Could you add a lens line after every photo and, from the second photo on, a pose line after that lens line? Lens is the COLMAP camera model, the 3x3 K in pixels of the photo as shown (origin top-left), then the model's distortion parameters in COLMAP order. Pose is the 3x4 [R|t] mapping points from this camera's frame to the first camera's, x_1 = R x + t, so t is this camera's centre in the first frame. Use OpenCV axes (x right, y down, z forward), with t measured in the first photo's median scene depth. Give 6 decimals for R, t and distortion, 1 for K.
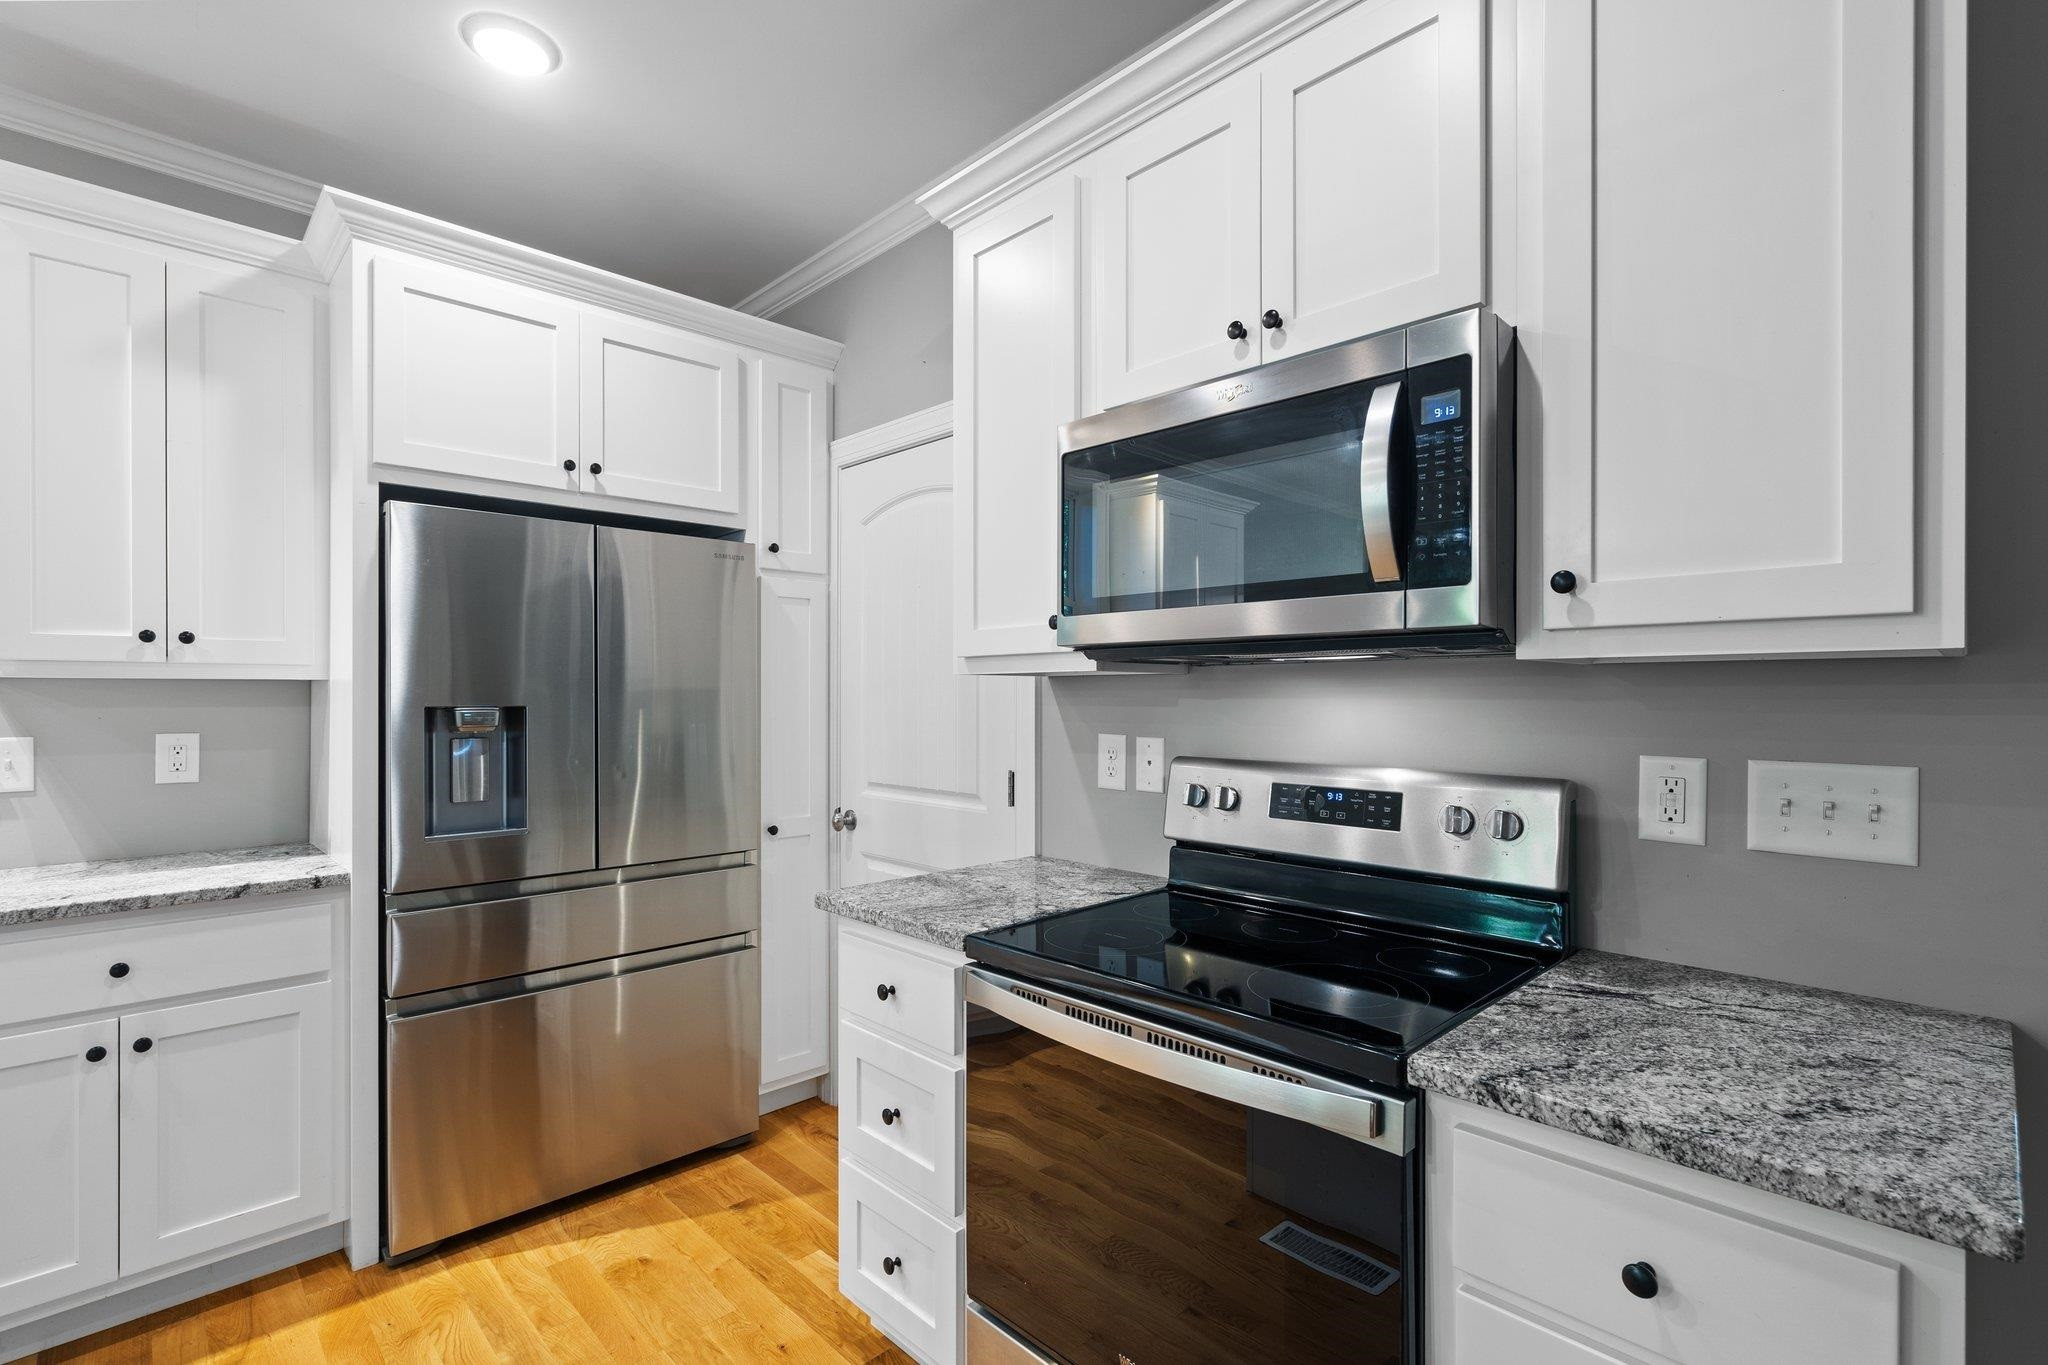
lens RADIAL K [[931.8, 0, 1027.0], [0, 931.8, 693.8], [0, 0, 1]] dist [-0.002966, 0.001295]
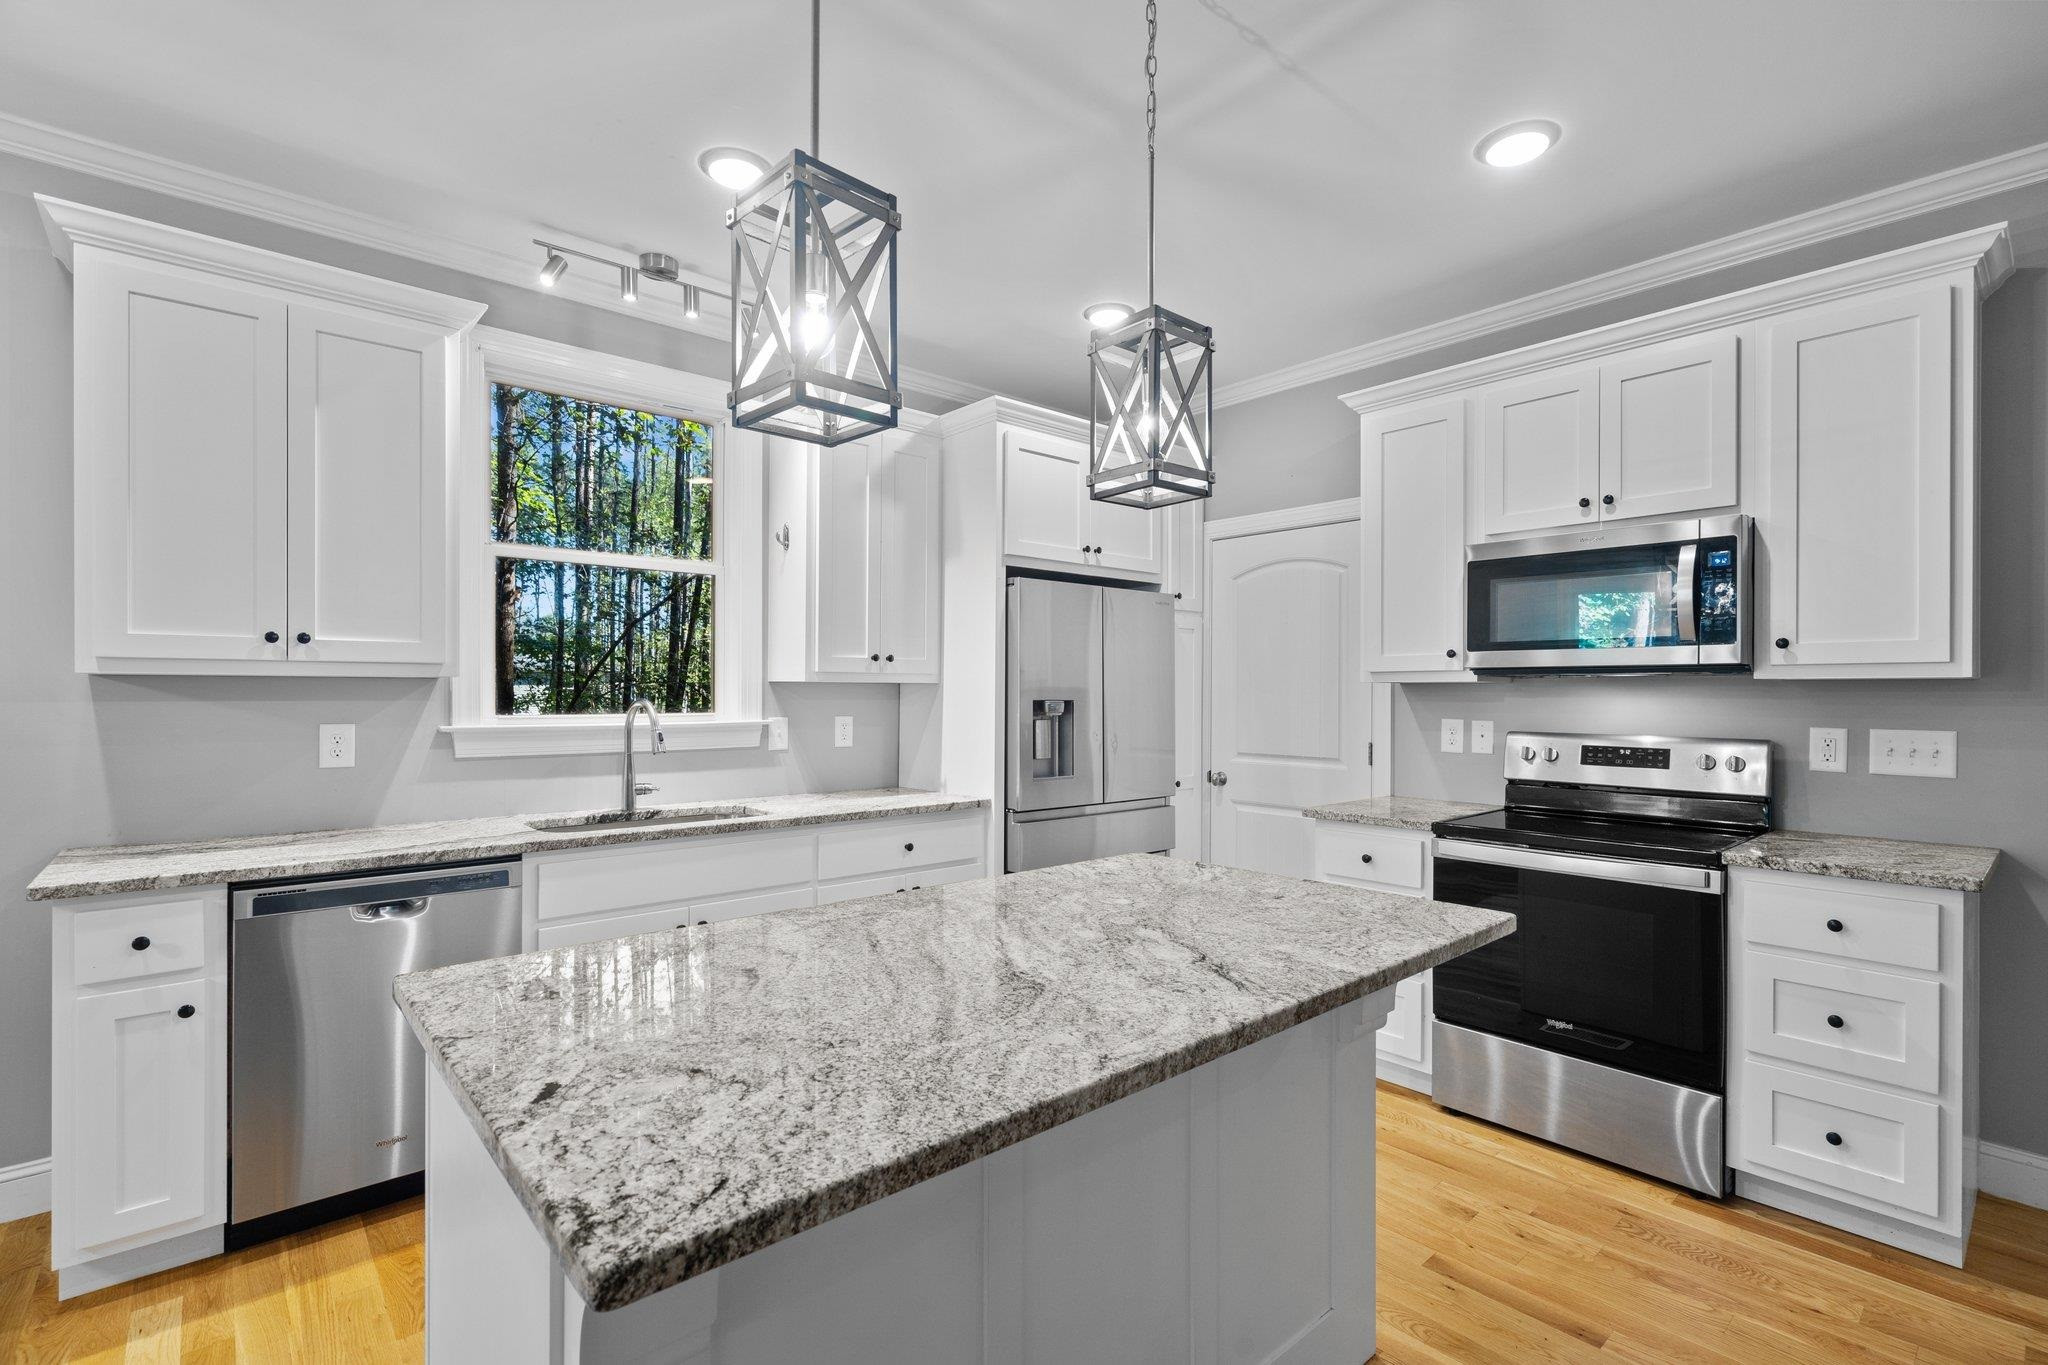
lens RADIAL K [[931.8, 0, 1027.2], [0, 931.8, 688.1], [0, 0, 1]] dist [-0.002966, 0.001295]
pose [[0.998791, 0.004634, -0.048933, -0.827693], [-0.004939, 0.999969, -0.006122, 0.003928], [0.048903, 0.006356, 0.998783, -0.959906]]
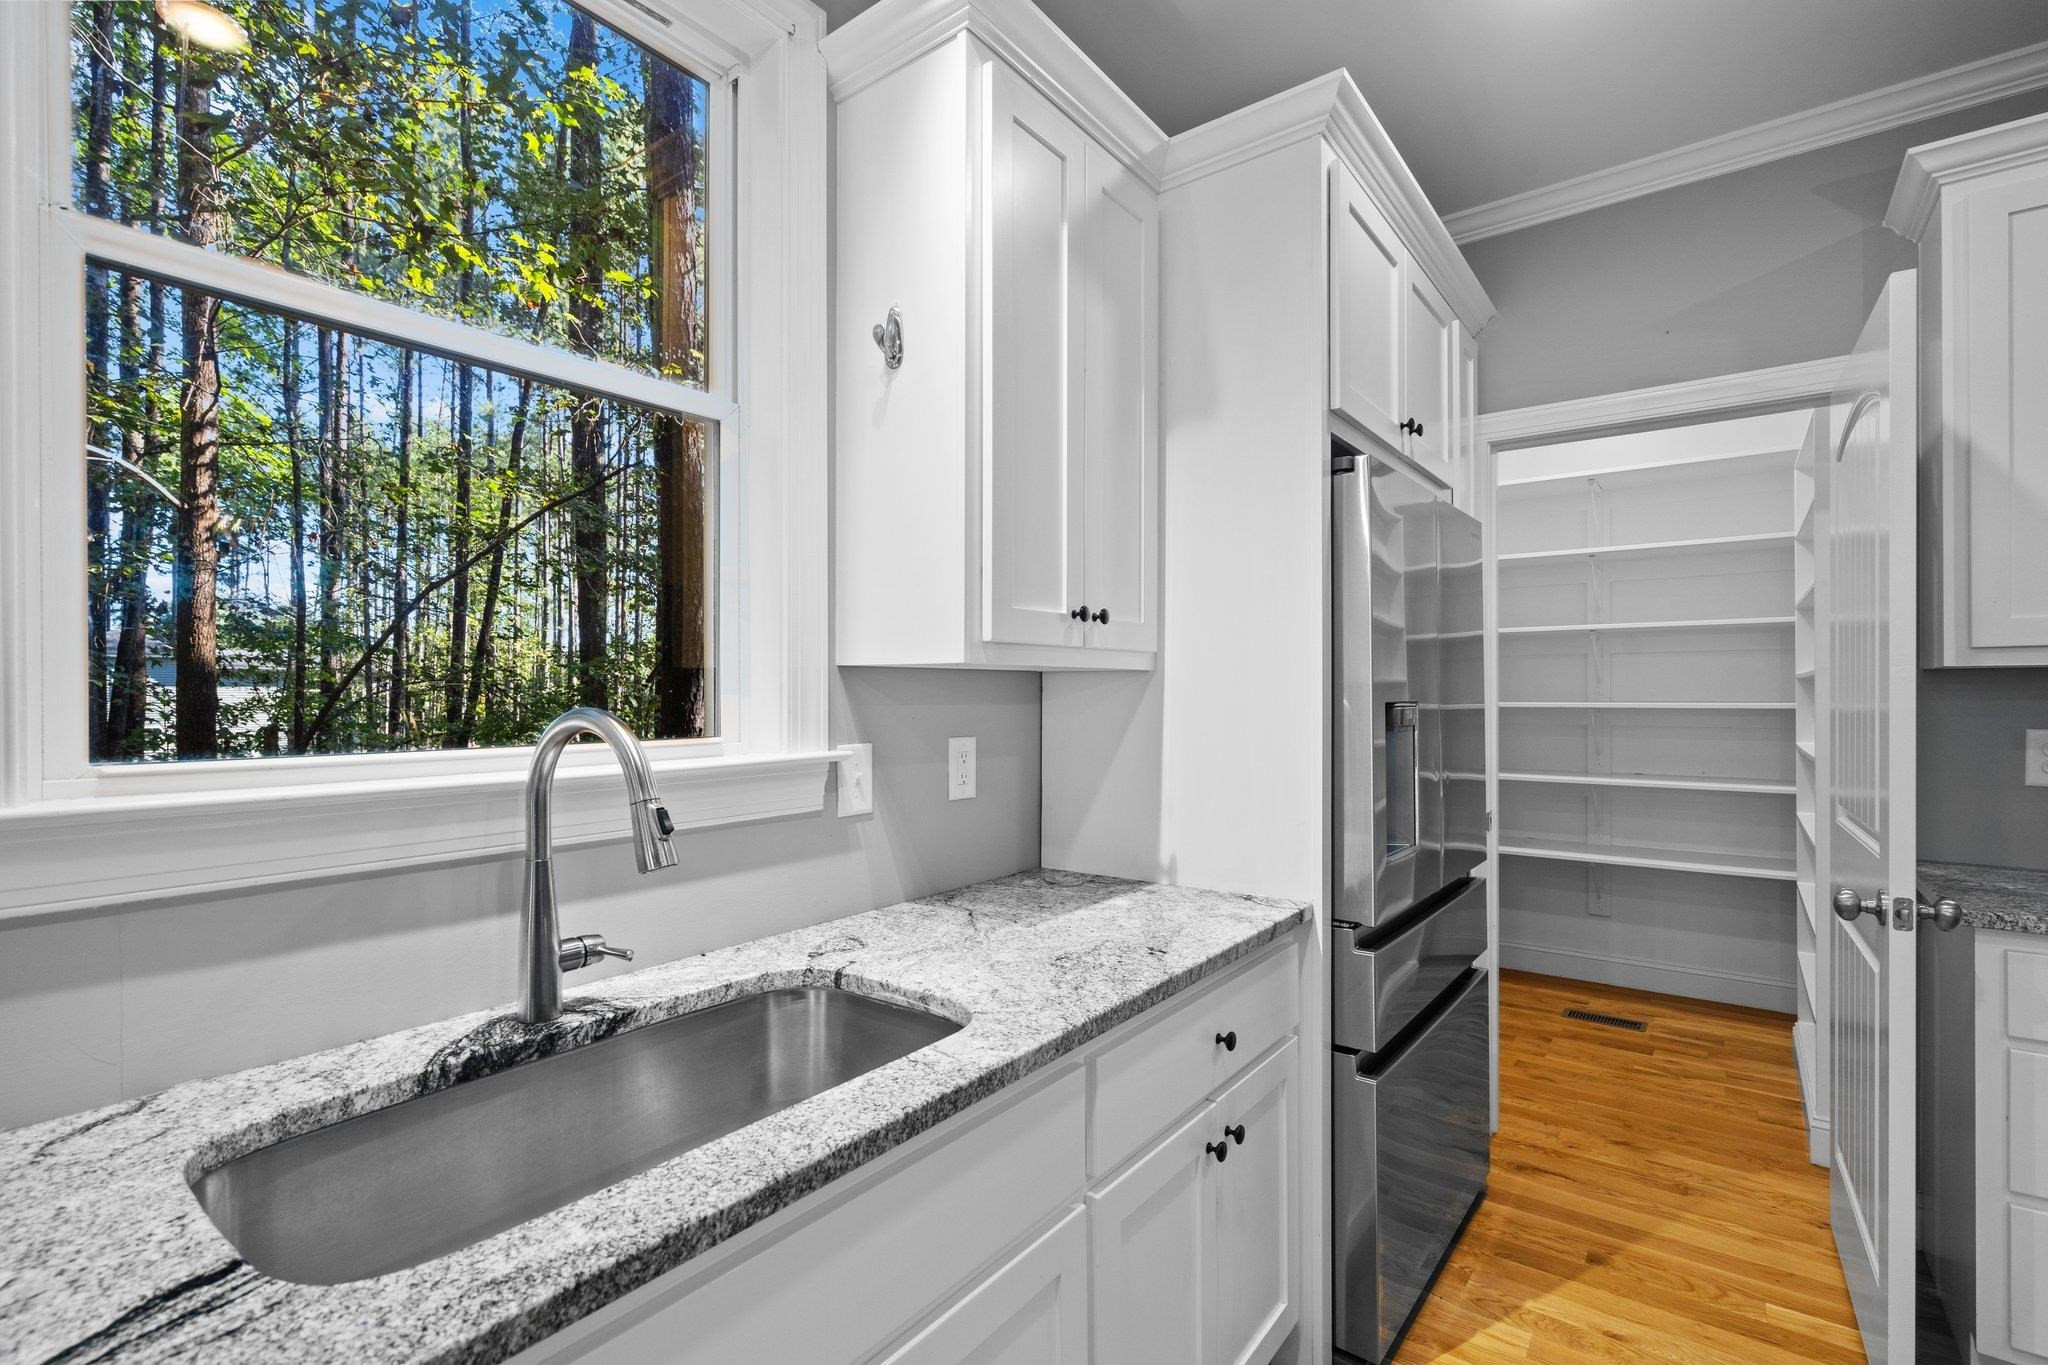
lens RADIAL K [[931.8, 0, 1028.6], [0, 931.8, 699.6], [0, 0, 1]] dist [-0.002966, 0.001295]
pose [[0.988389, -0.000440, 0.151947, -1.567110], [0.000073, 0.999997, 0.002421, 0.012817], [-0.151947, -0.002382, 0.988386, 0.317568]]
